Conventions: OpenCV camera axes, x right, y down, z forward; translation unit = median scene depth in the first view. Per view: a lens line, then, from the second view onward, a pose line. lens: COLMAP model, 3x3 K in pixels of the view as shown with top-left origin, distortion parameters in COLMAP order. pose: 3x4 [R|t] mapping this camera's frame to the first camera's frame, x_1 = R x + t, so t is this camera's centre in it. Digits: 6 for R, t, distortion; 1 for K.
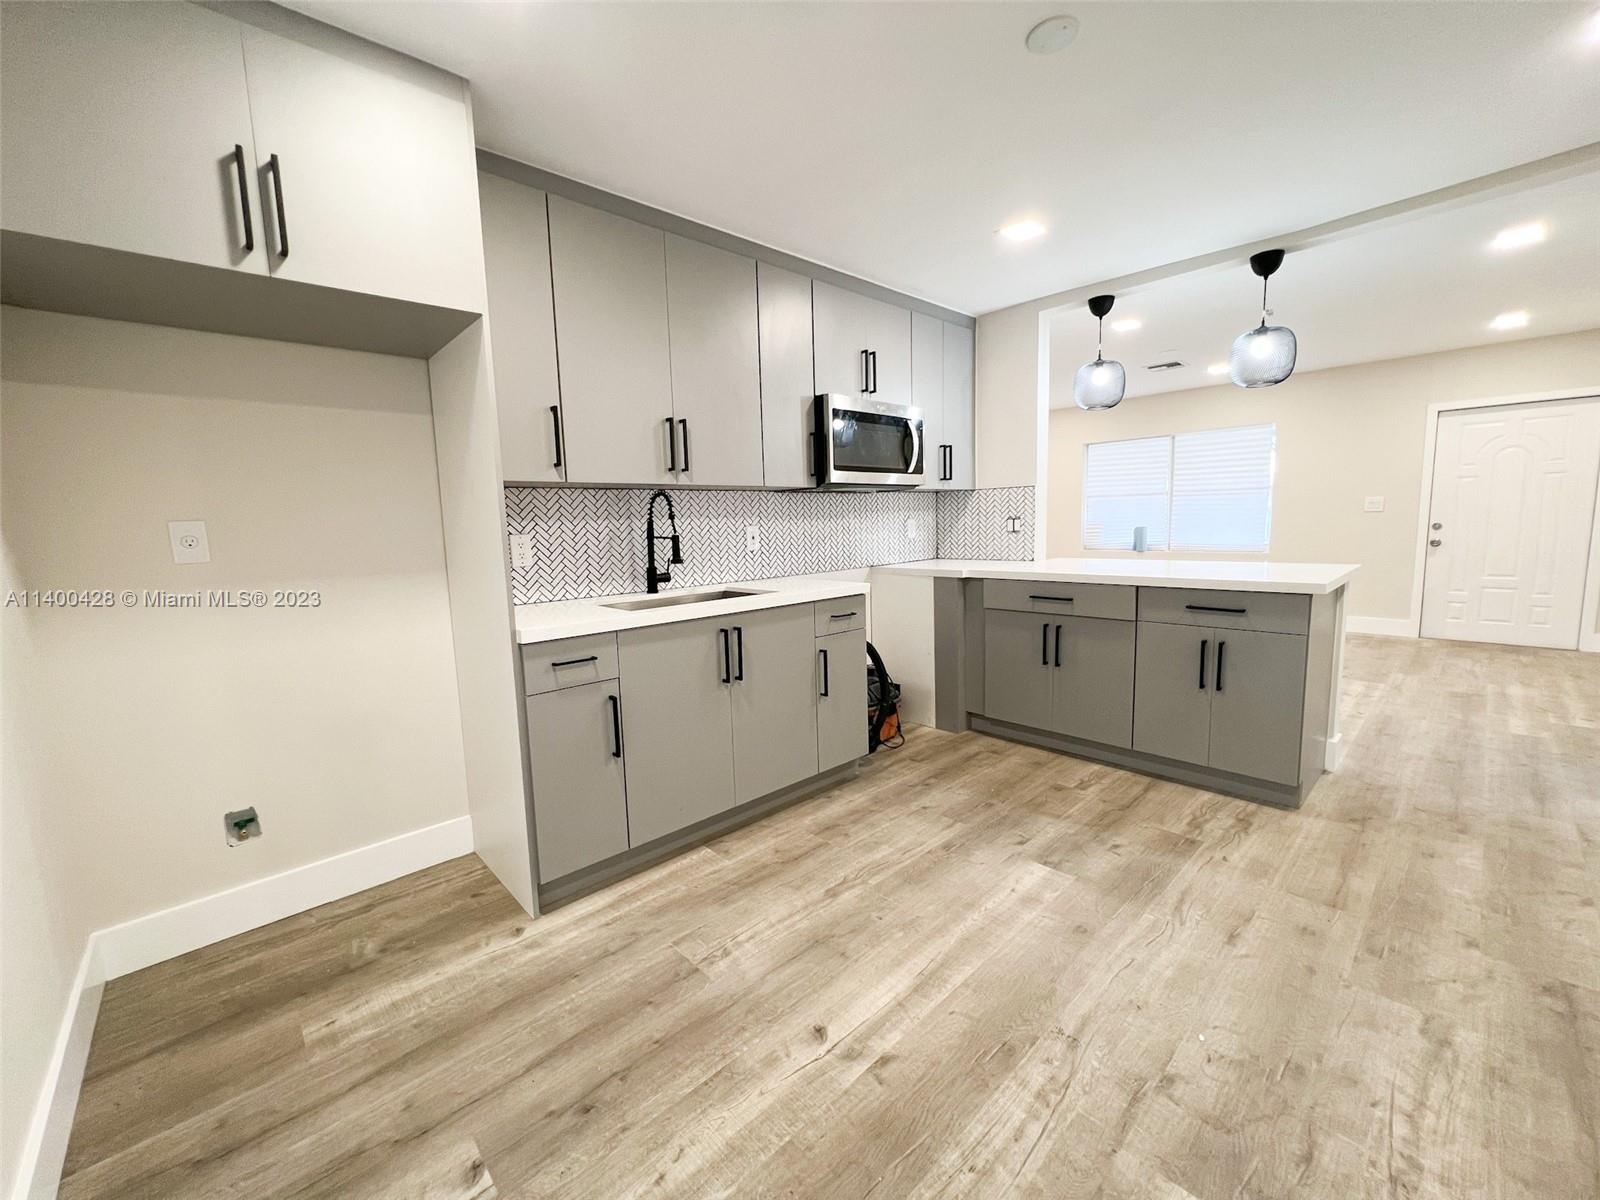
lens RADIAL K [[640.8, 0, 796.6], [0, 640.8, 595.1], [0, 0, 1]] dist [-0.000666, 0.000006]
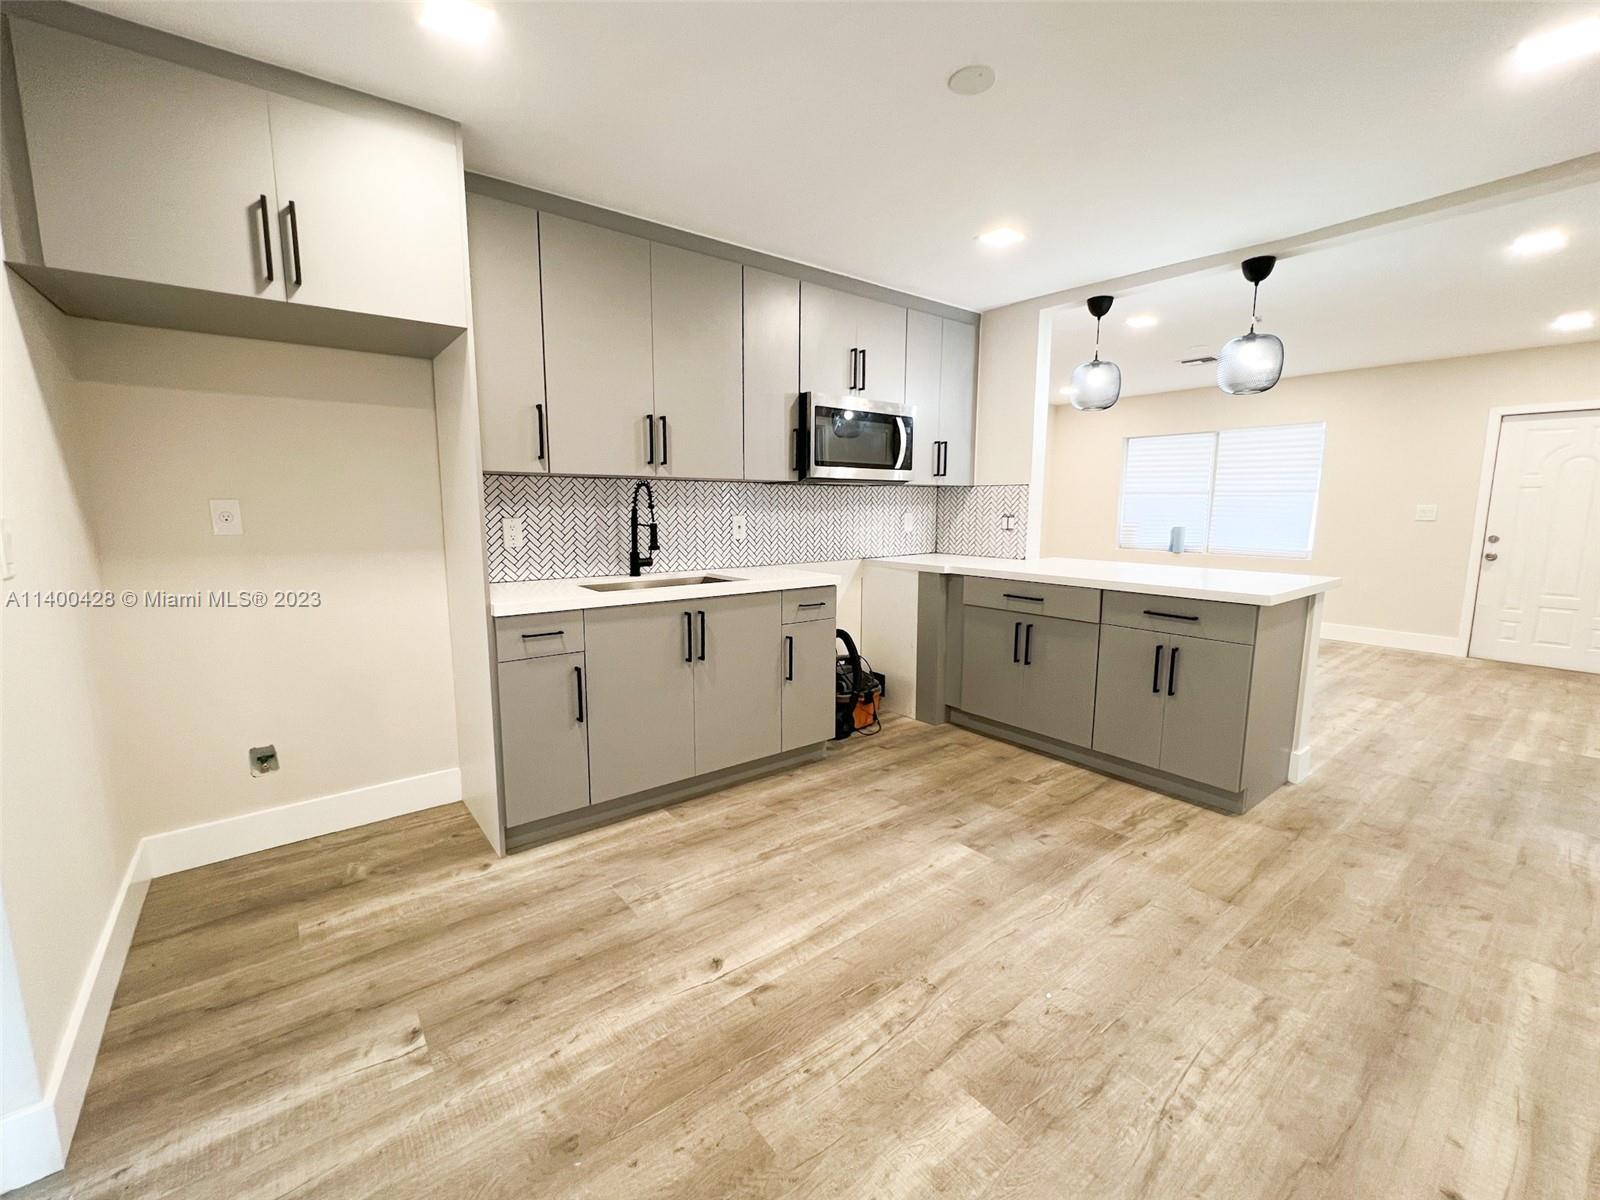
lens RADIAL K [[669.1, 0, 796.3], [0, 669.1, 594.7], [0, 0, 1]] dist [-0.001406, 0.000384]
pose [[0.996030, 0.044844, -0.076893, 0.178455], [-0.043234, 0.998812, 0.022475, -0.011736], [0.077809, -0.019061, 0.996786, -0.133128]]
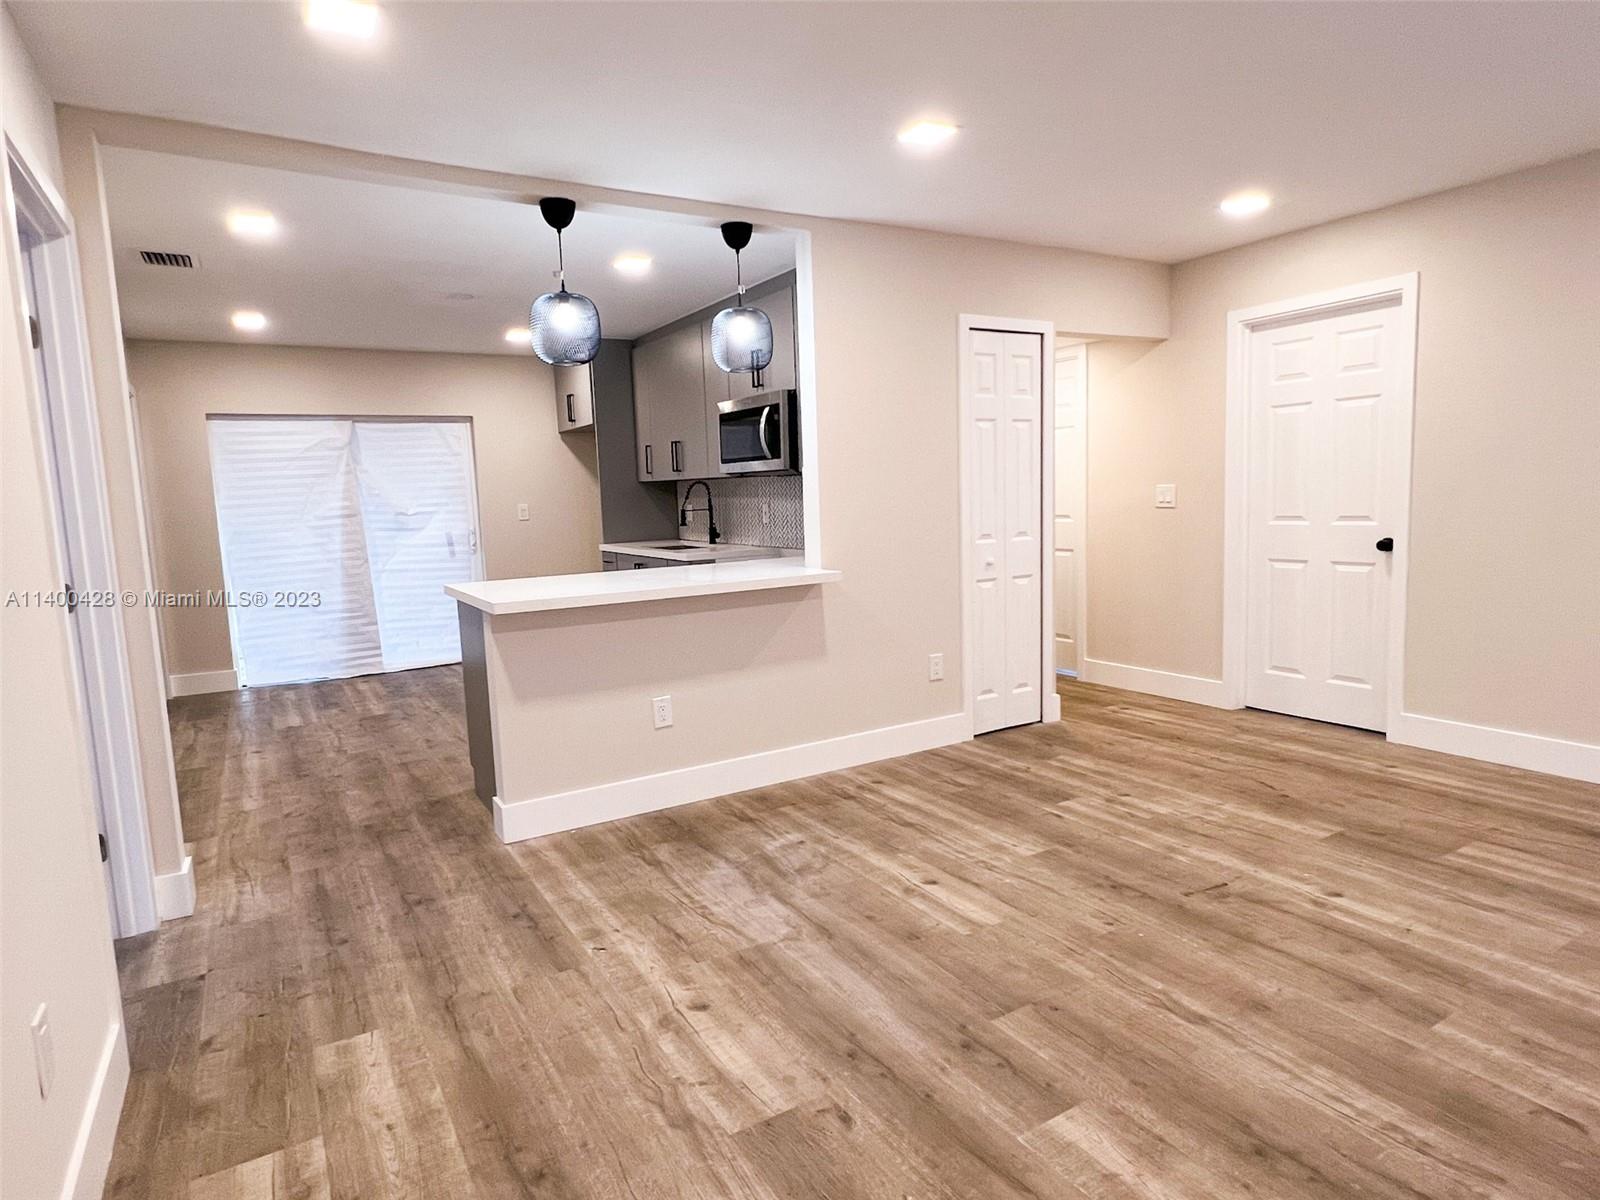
lens RADIAL K [[910.3, 0, 797.5], [0, 910.3, 596.4], [0, 0, 1]] dist [-0.000427, 0.000506]
pose [[-0.202788, 0.154350, -0.966981, 2.628366], [-0.073818, 0.982280, 0.172273, -0.379346], [0.976436, 0.106315, -0.187800, 2.215889]]
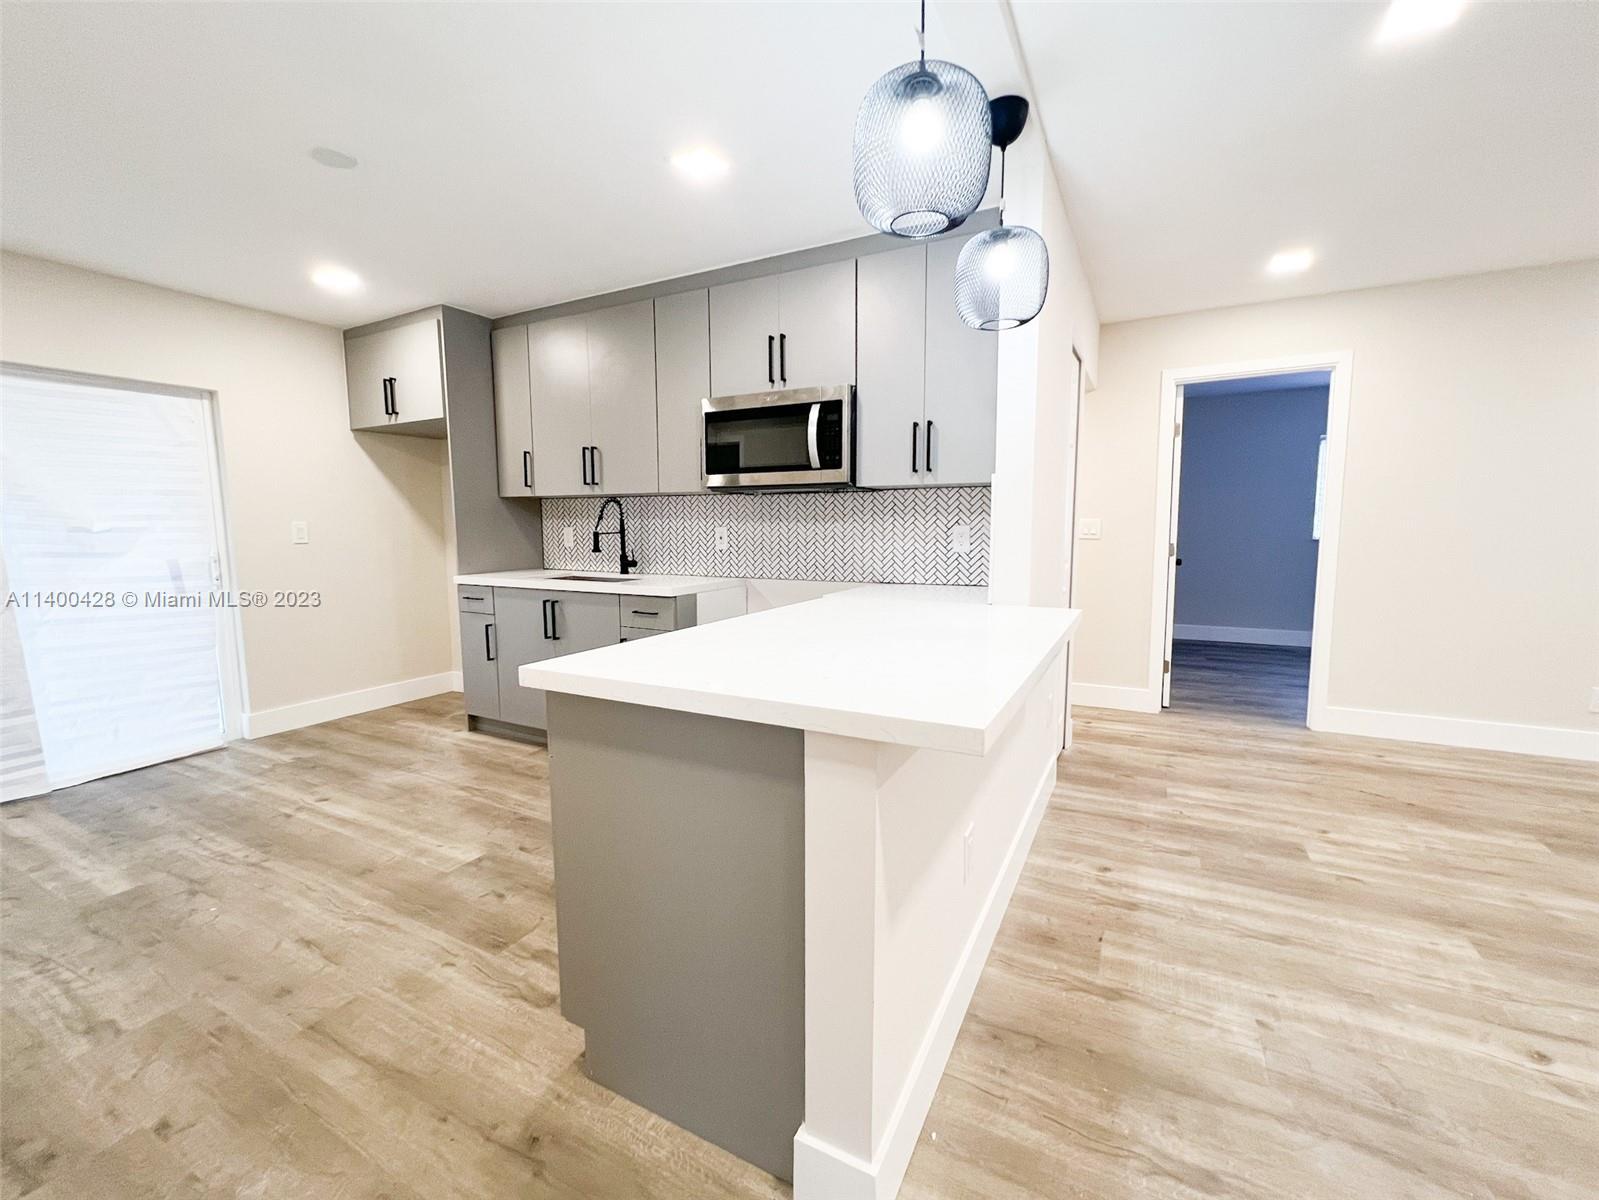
lens RADIAL K [[668.7, 0, 795.8], [0, 668.7, 594.8], [0, 0, 1]] dist [-0.001406, 0.000384]
pose [[0.328833, 0.129909, -0.935410, 1.631675], [-0.116800, 0.988483, 0.096220, -0.184594], [0.937137, 0.077616, 0.340220, 1.159402]]
